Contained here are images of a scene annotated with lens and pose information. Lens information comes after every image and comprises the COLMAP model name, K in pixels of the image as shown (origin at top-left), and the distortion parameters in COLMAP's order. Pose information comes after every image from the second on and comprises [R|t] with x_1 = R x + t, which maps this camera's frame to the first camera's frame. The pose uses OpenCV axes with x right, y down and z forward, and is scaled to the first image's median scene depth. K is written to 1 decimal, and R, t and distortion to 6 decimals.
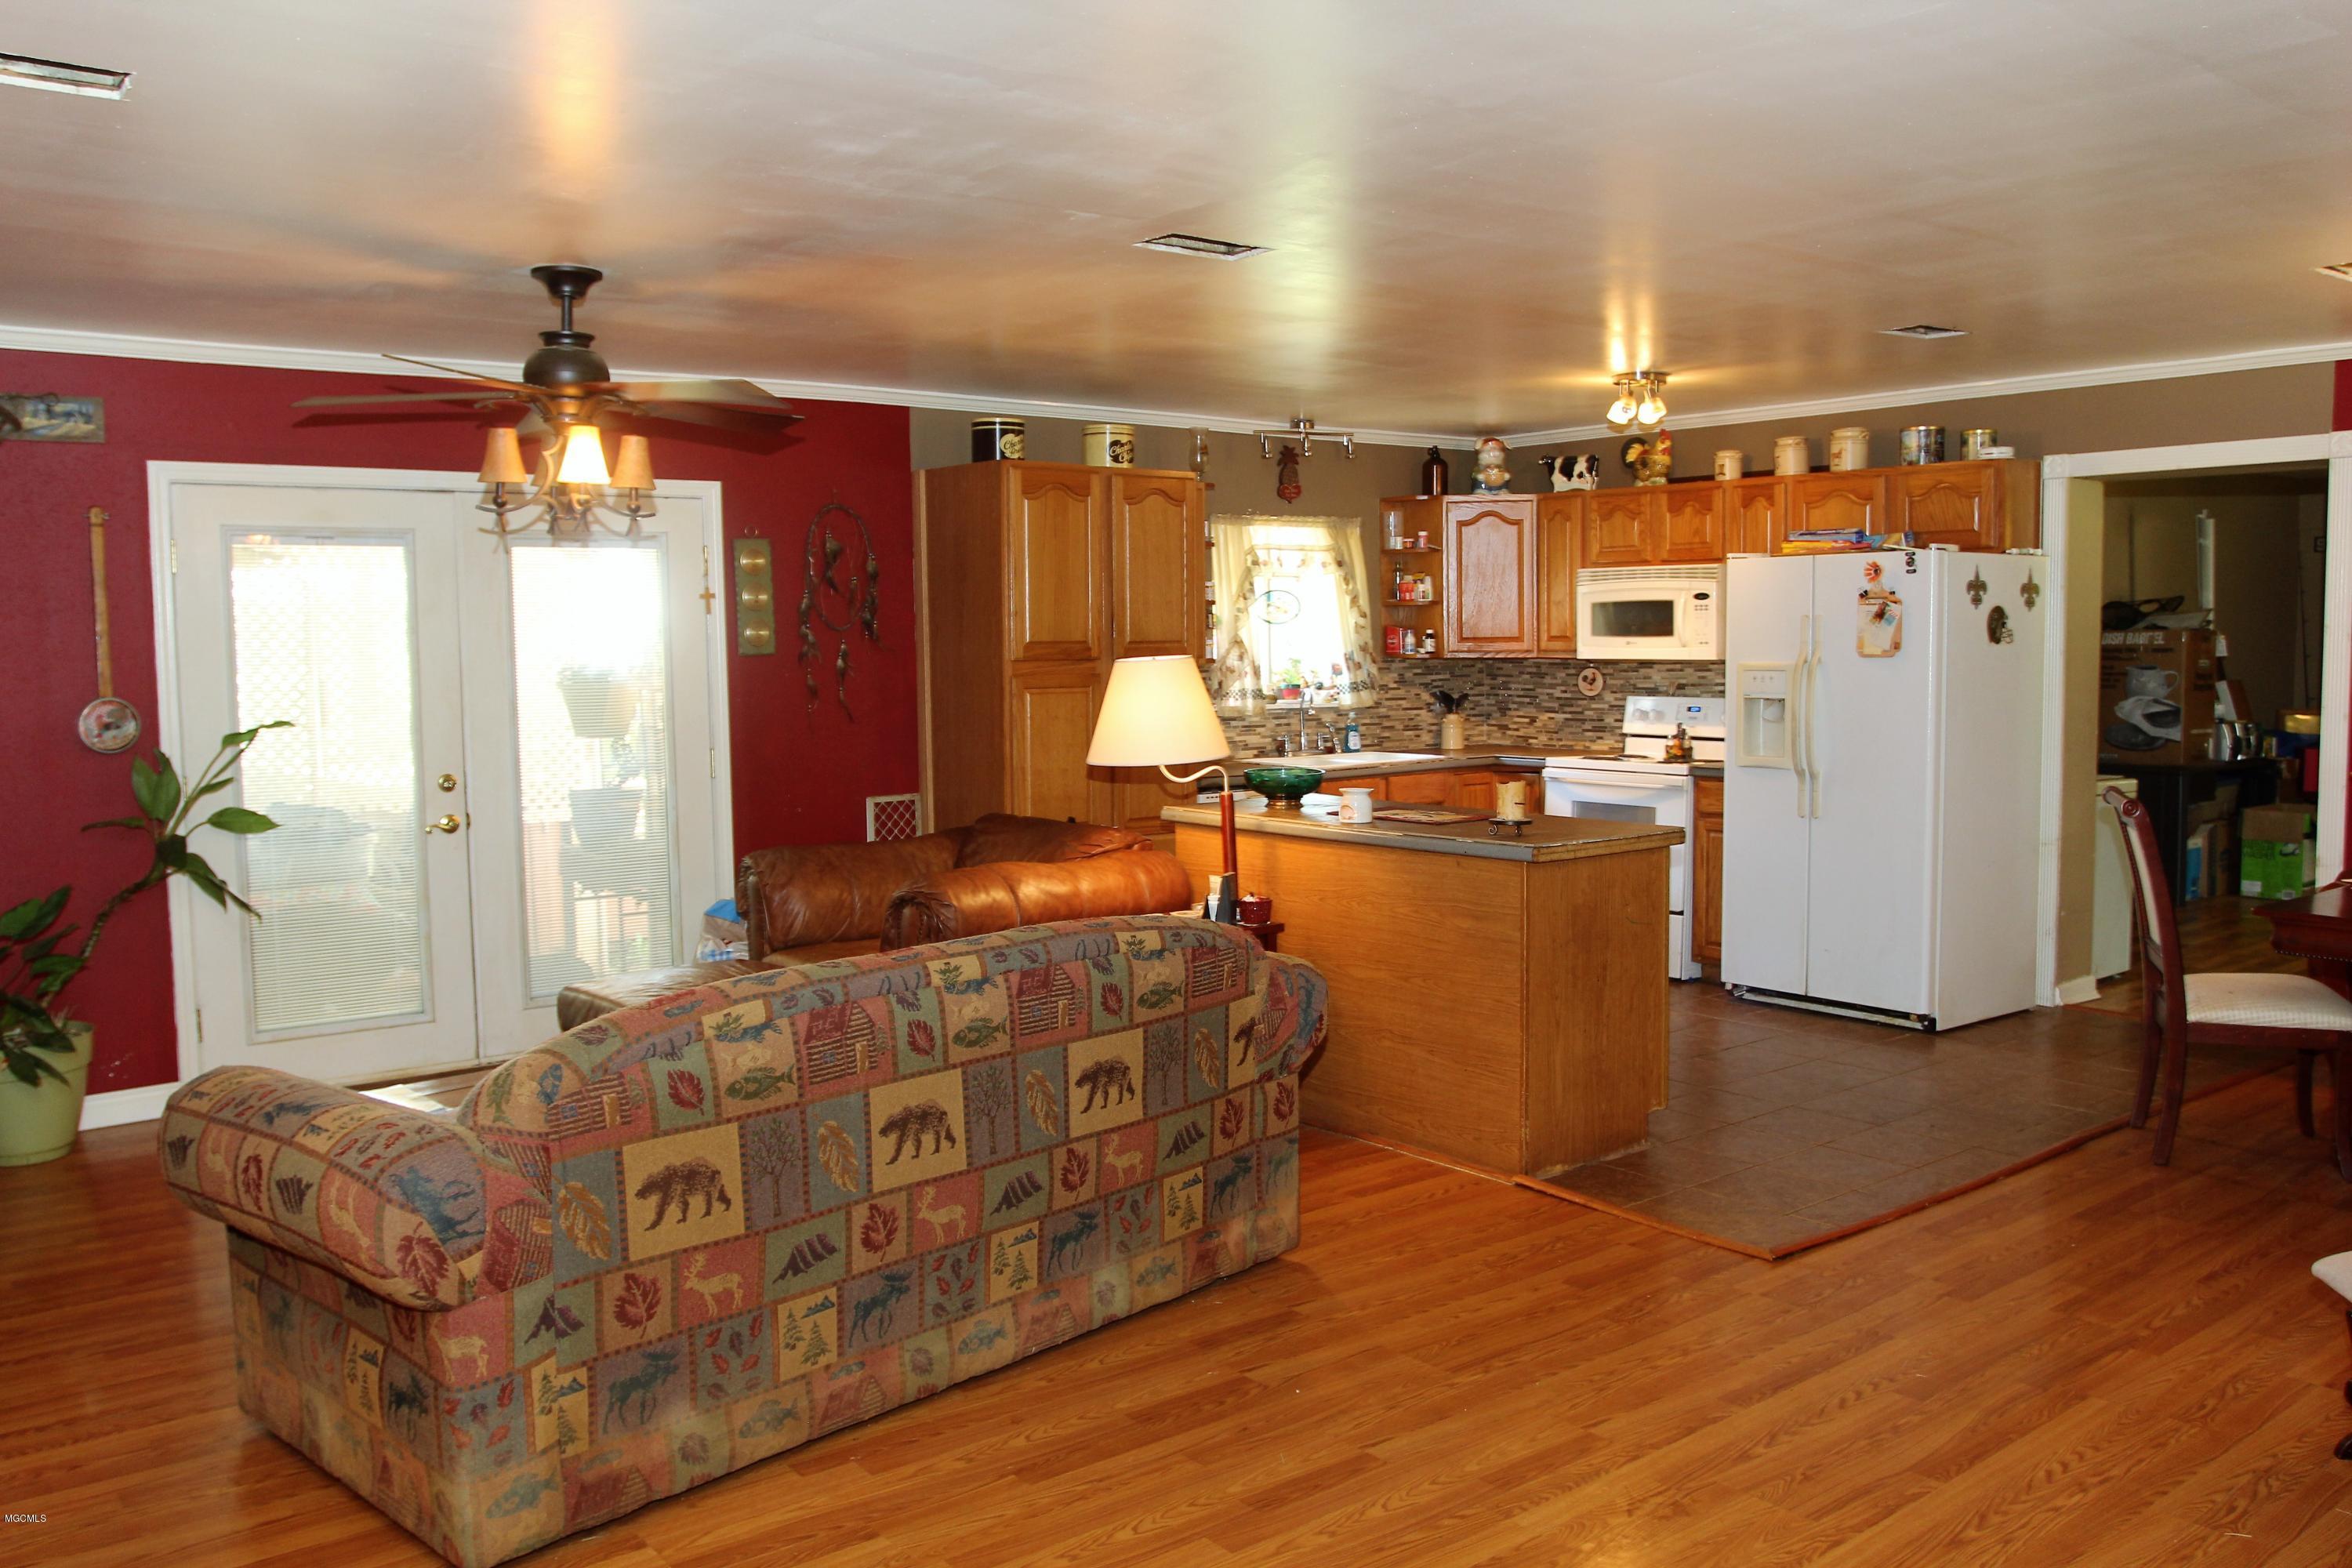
lens RADIAL K [[1846.5, 0, 1176.0], [0, 1846.5, 784.0], [0, 0, 1]] dist [-0.082172, 0.029734]
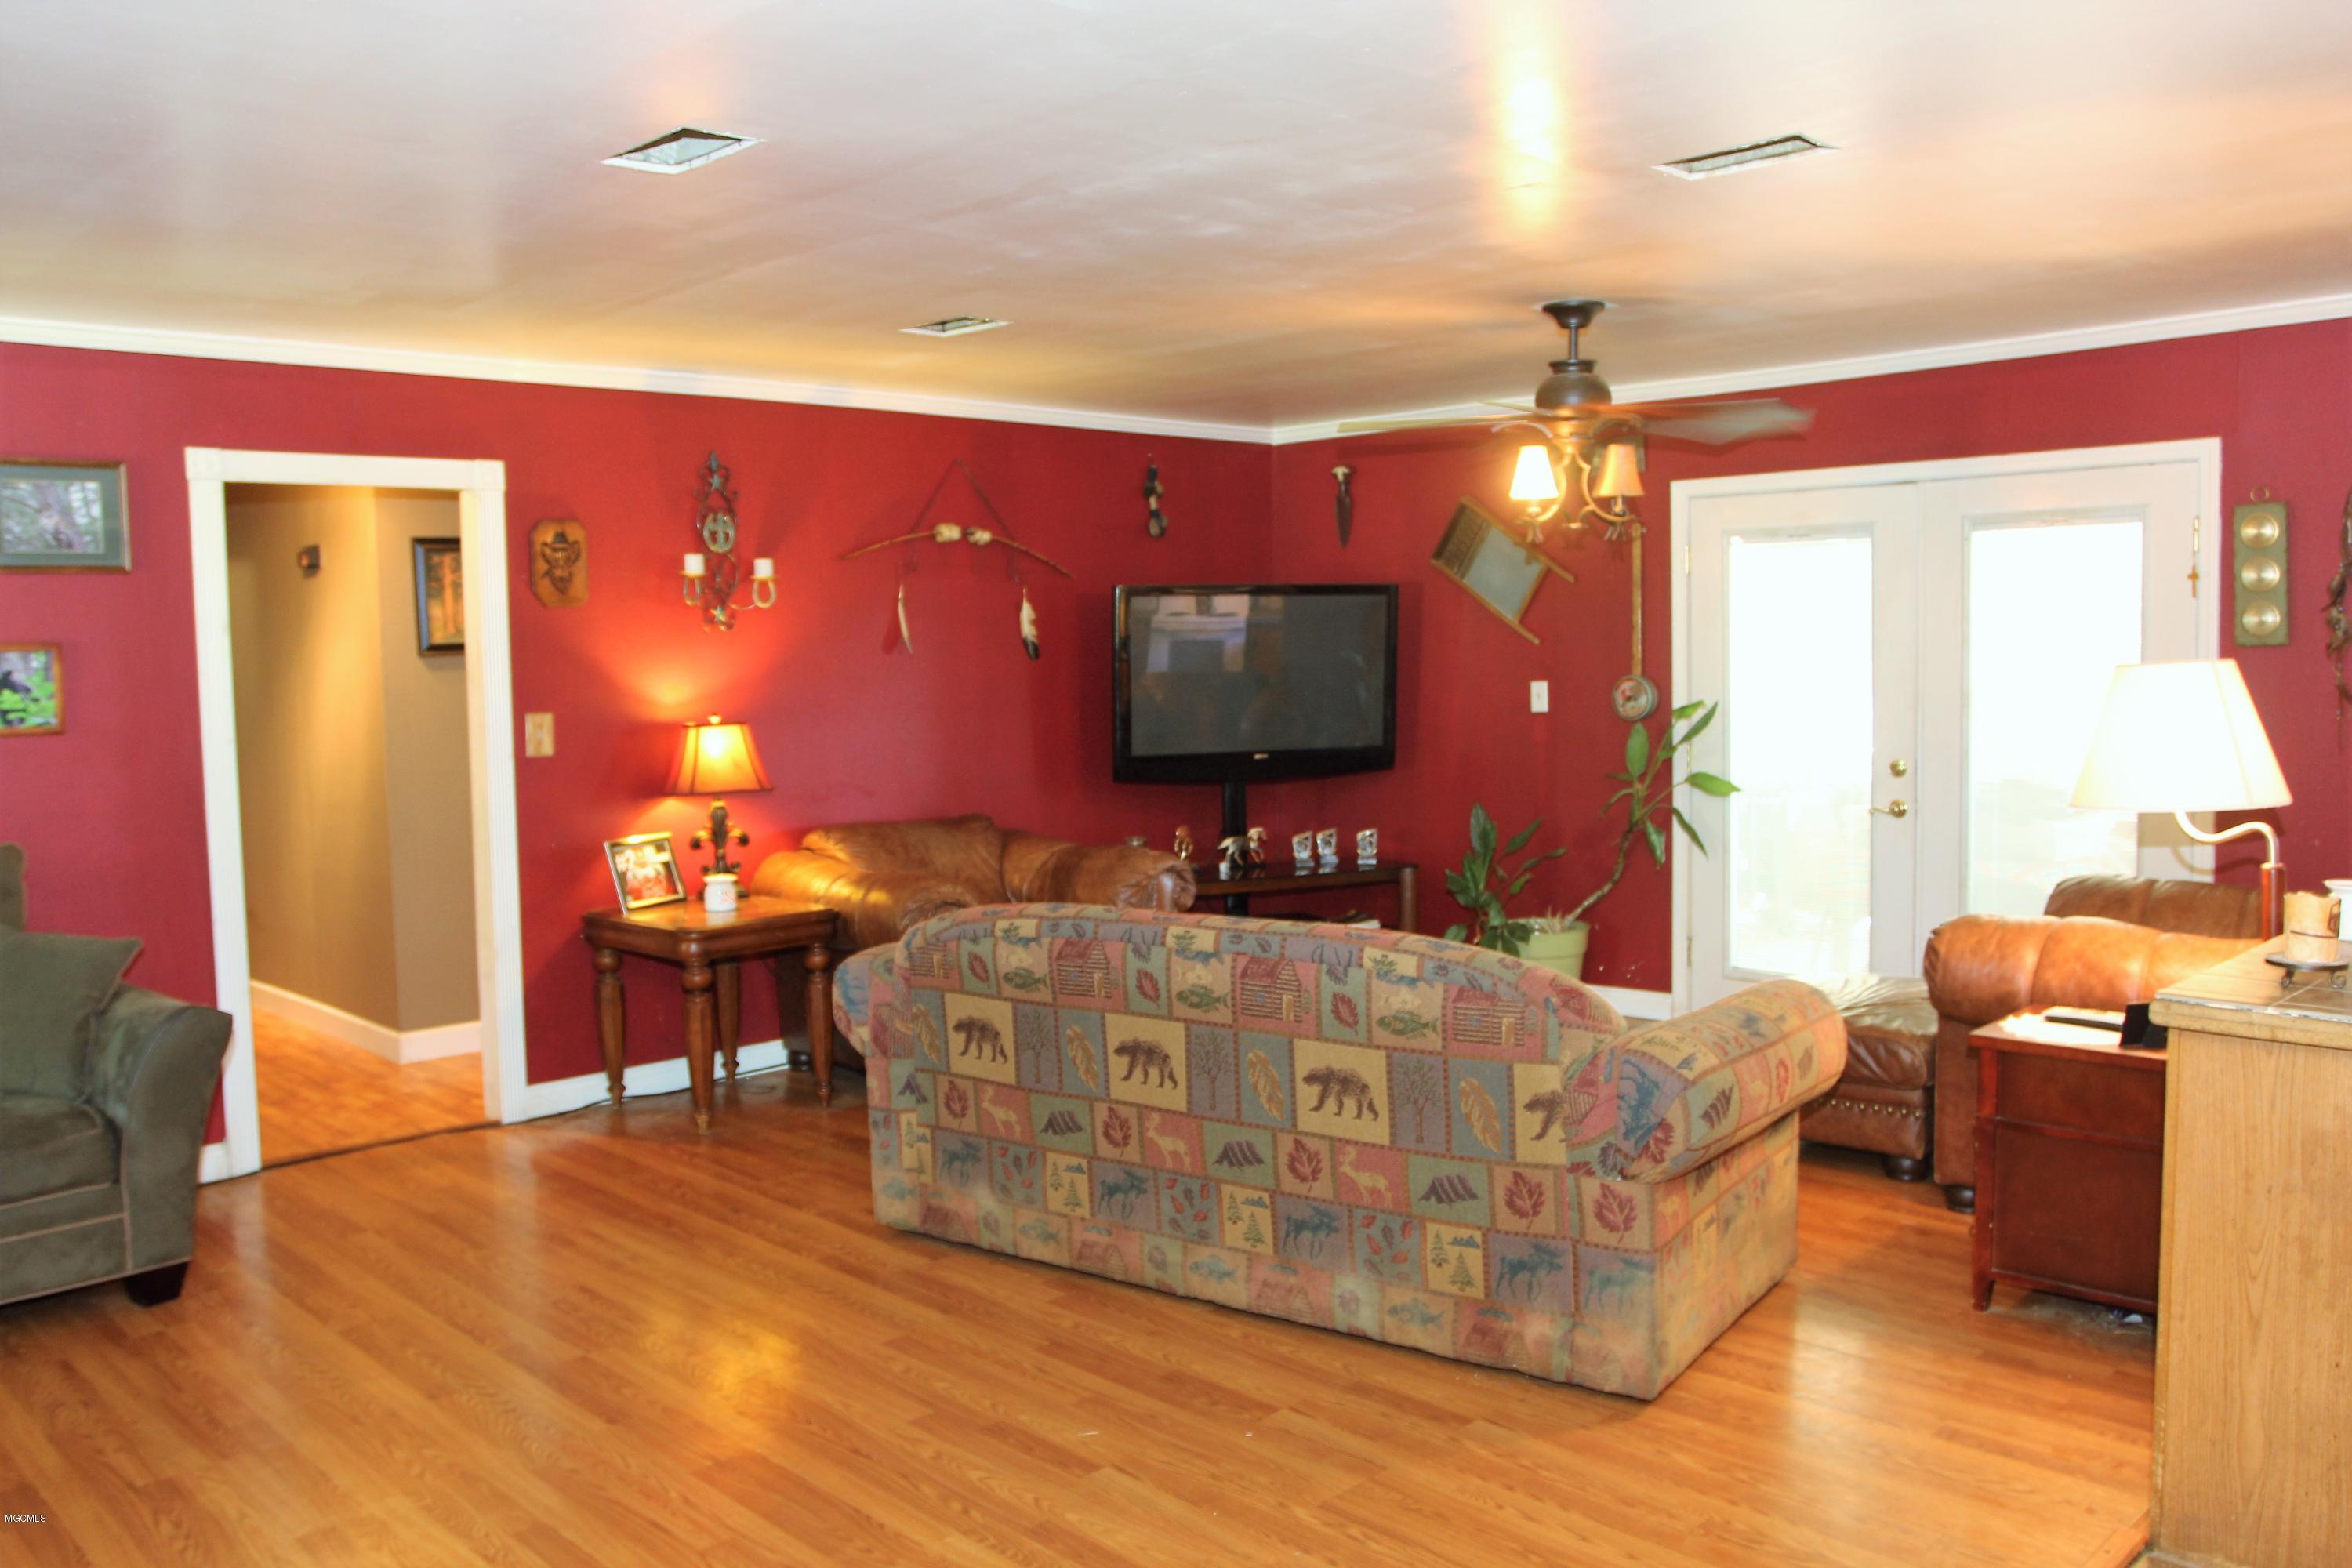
lens RADIAL K [[1846.5, 0, 1176.0], [0, 1846.5, 784.0], [0, 0, 1]] dist [-0.082172, 0.029734]
pose [[0.110996, 0.085099, -0.990171, 0.992146], [-0.059962, 0.995085, 0.078800, -0.083881], [0.992010, 0.050627, 0.115553, 0.835301]]
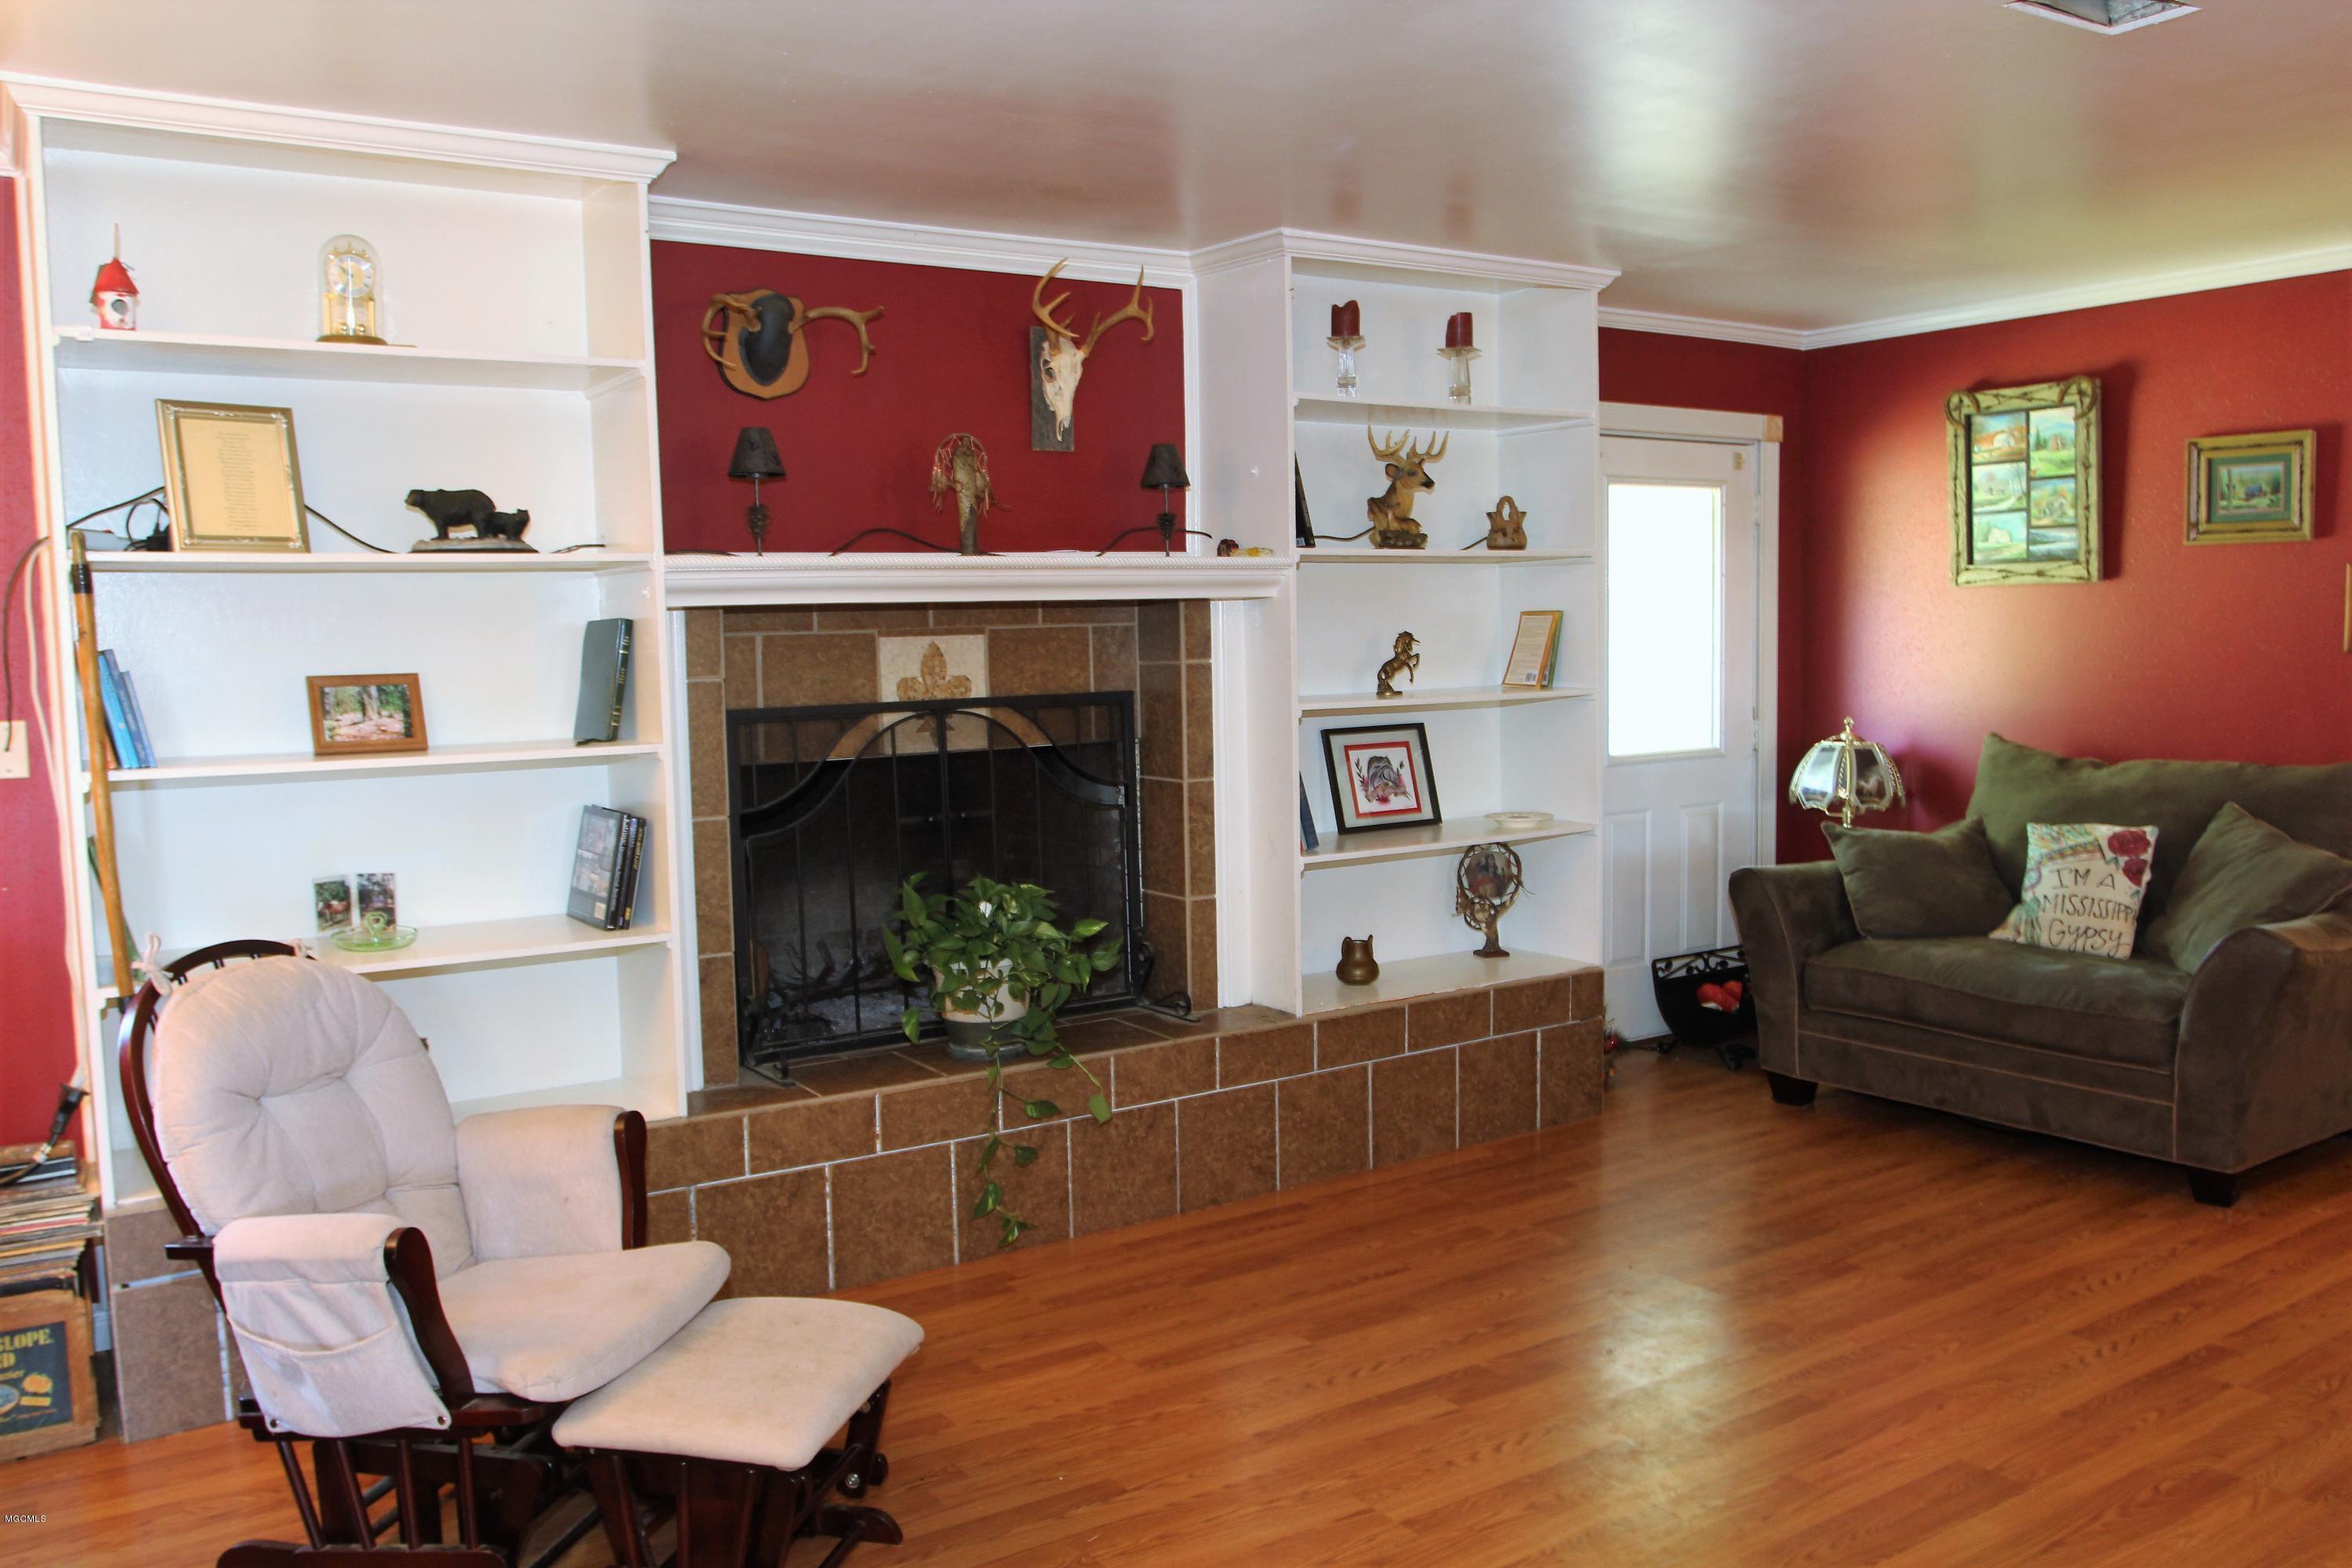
lens RADIAL K [[1870.8, 0, 1250.7], [0, 1870.8, 767.6], [0, 0, 1]] dist [-0.006412, 0.005551]
pose [[-0.998241, 0.023855, 0.054276, 0.359288], [0.032133, 0.987051, 0.157157, -0.126676], [-0.049824, 0.158624, -0.986081, 1.567760]]
